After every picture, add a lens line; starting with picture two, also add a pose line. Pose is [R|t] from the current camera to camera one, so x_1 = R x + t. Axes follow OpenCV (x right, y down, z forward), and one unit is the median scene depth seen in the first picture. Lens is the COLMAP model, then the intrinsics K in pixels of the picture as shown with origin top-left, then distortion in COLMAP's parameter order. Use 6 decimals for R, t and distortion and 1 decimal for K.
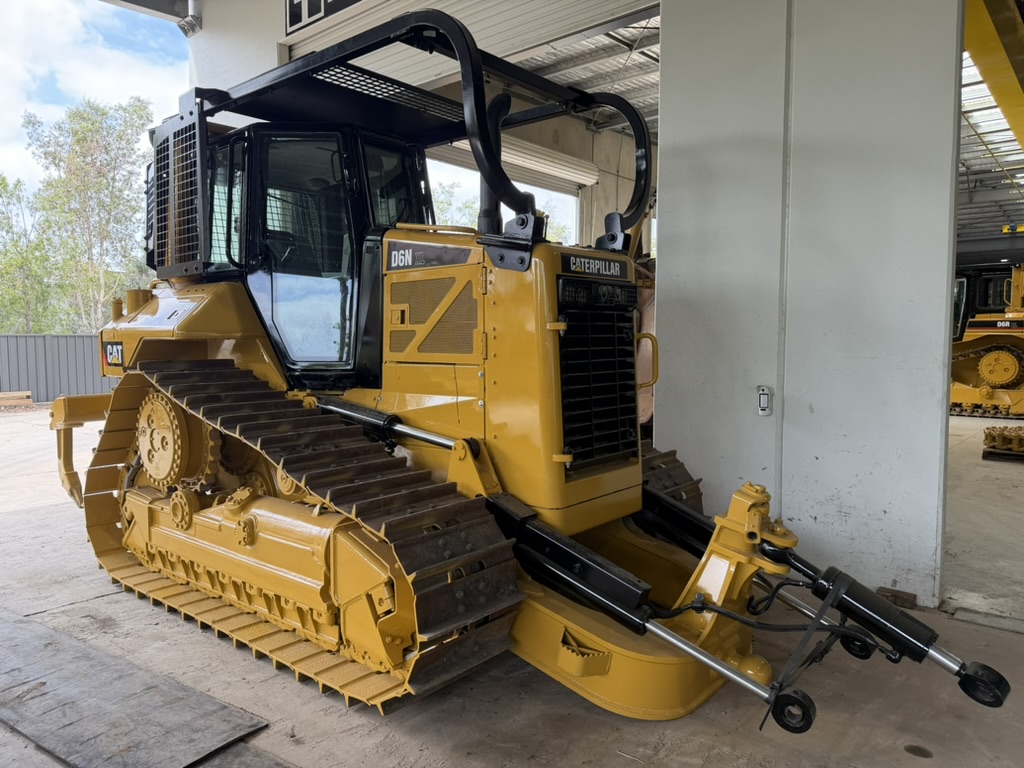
lens RADIAL K [[732.2, 0, 510.5], [0, 732.2, 383.1], [0, 0, 1]] dist [0.060367, -0.081279]
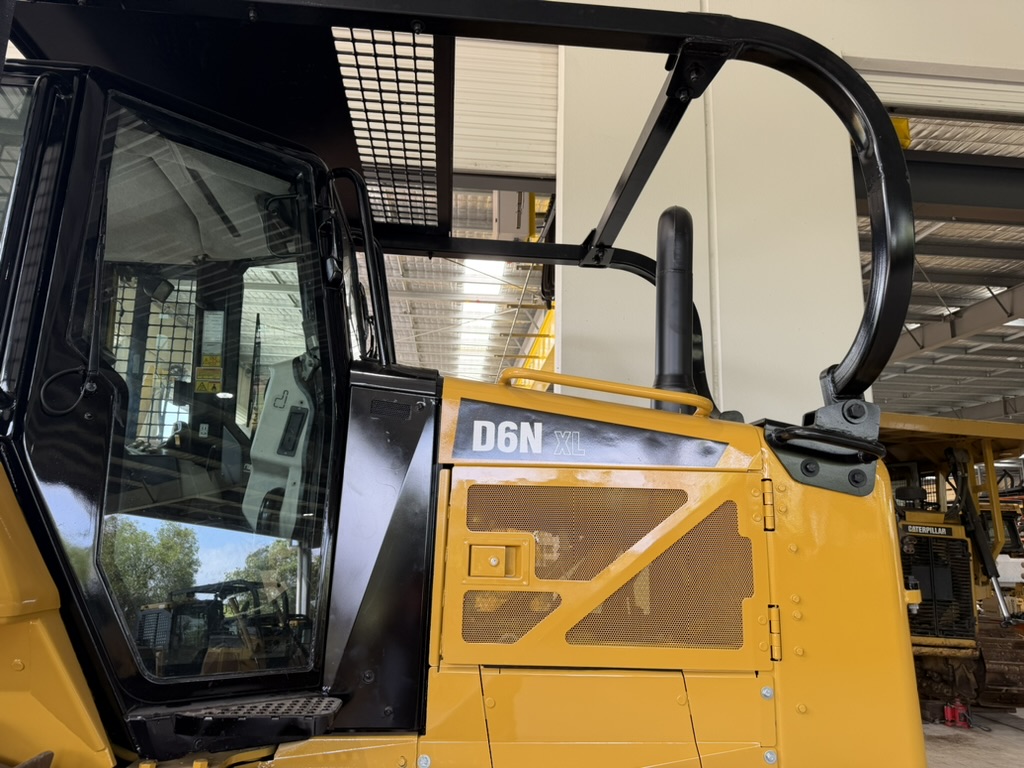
lens RADIAL K [[732.2, 0, 495.3], [0, 732.2, 373.1], [0, 0, 1]] dist [0.060367, -0.081279]
pose [[0.710301, 0.176899, 0.681307, -0.566747], [0.018420, 0.962903, -0.269219, -0.092616], [-0.703657, 0.203776, 0.680693, 0.769502]]
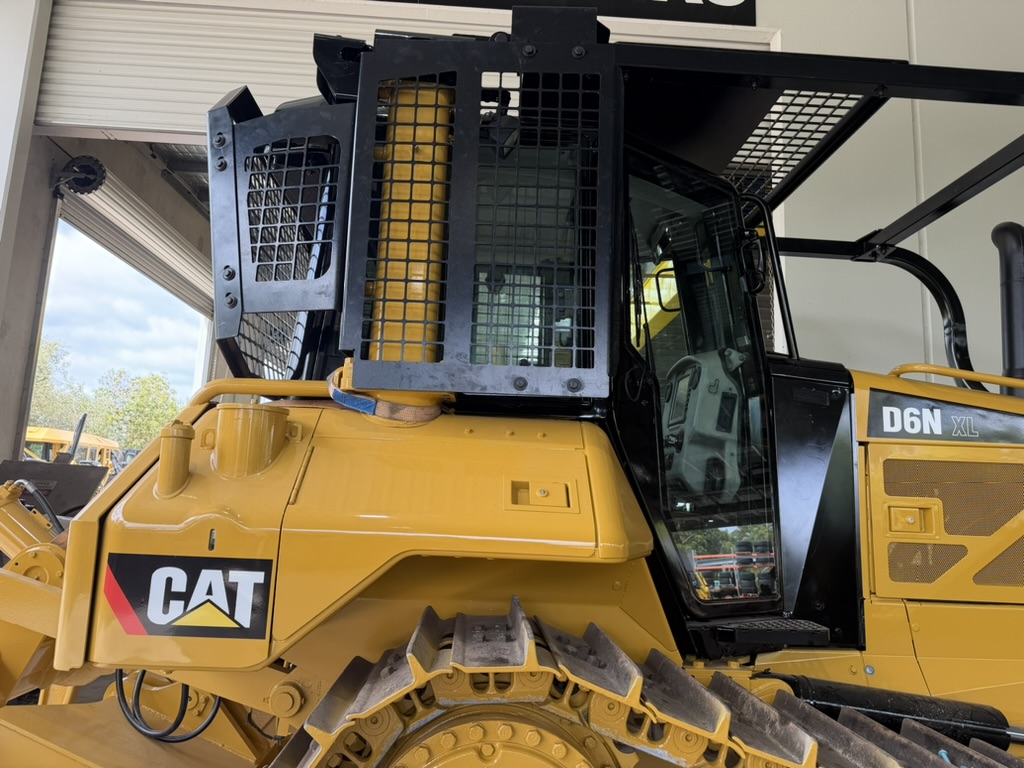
lens RADIAL K [[732.2, 0, 496.4], [0, 732.2, 378.0], [0, 0, 1]] dist [0.060367, -0.081279]
pose [[0.732677, 0.141613, 0.665680, -0.922281], [0.000193, 0.978069, -0.208282, -0.090593], [-0.680576, 0.152732, 0.716582, 0.915433]]
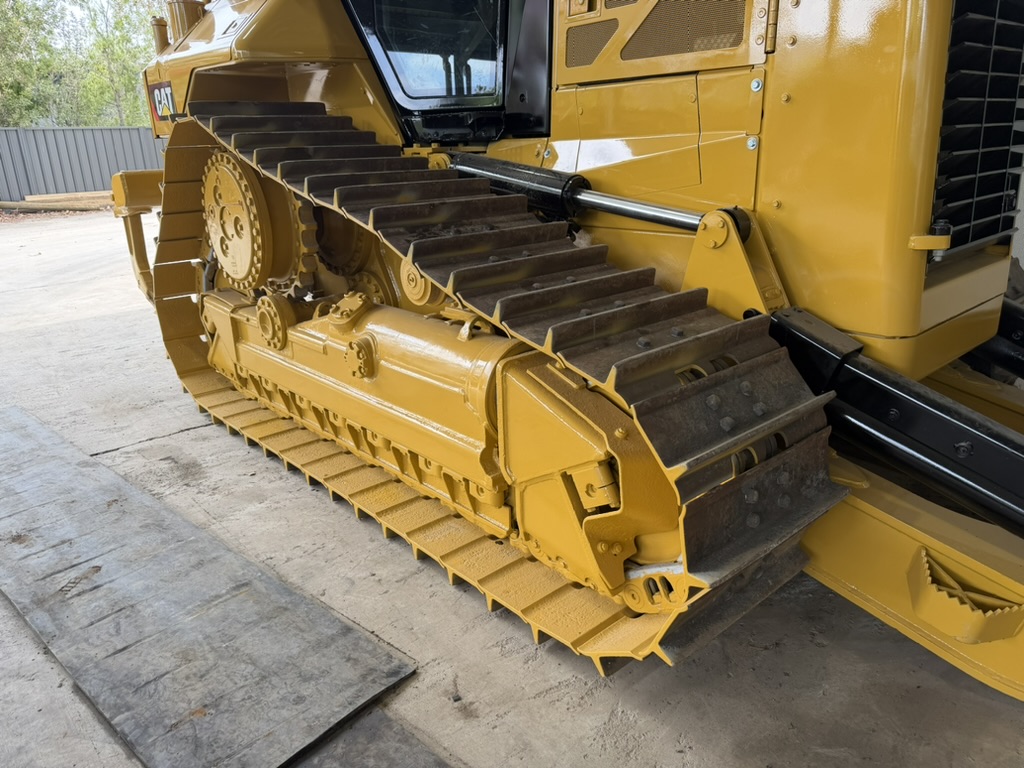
lens RADIAL K [[732.2, 0, 507.2], [0, 732.2, 388.1], [0, 0, 1]] dist [0.060367, -0.081279]
pose [[0.990246, 0.023574, -0.137320, -0.146512], [0.014112, 0.963543, 0.267180, 0.055450], [0.138612, -0.266512, 0.953812, 0.409430]]
